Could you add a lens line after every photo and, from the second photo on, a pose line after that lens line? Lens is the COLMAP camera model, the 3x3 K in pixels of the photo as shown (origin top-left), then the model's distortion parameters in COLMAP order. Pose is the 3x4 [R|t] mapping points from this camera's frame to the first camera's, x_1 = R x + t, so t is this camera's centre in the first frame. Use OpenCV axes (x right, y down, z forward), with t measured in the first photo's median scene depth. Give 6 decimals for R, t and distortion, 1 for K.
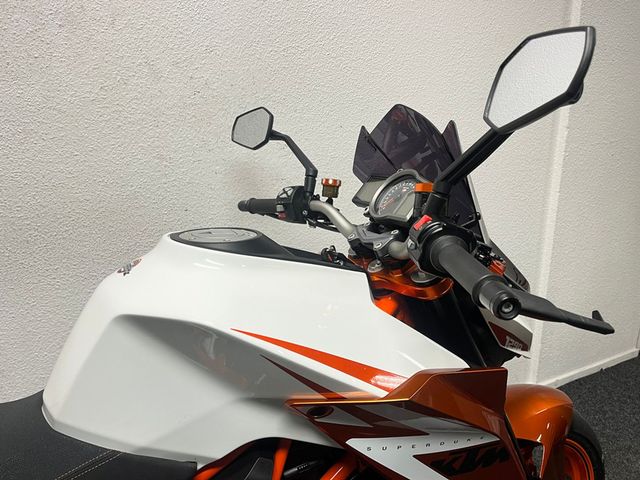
lens RADIAL K [[492.8, 0, 335.2], [0, 492.8, 245.9], [0, 0, 1]] dist [0.031514, -0.036393]
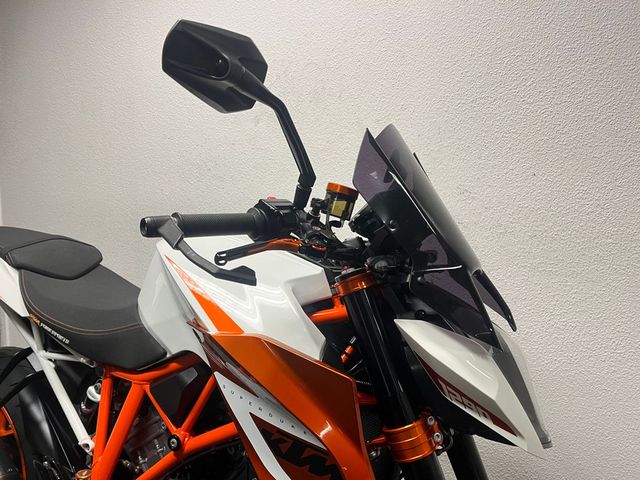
lens RADIAL K [[492.8, 0, 317.2], [0, 492.8, 245.0], [0, 0, 1]] dist [0.031514, -0.036393]
pose [[0.575219, 0.110878, -0.810450, 1.027221], [-0.259572, 0.964306, -0.052305, 0.070436], [0.775723, 0.240457, 0.583468, 0.344725]]
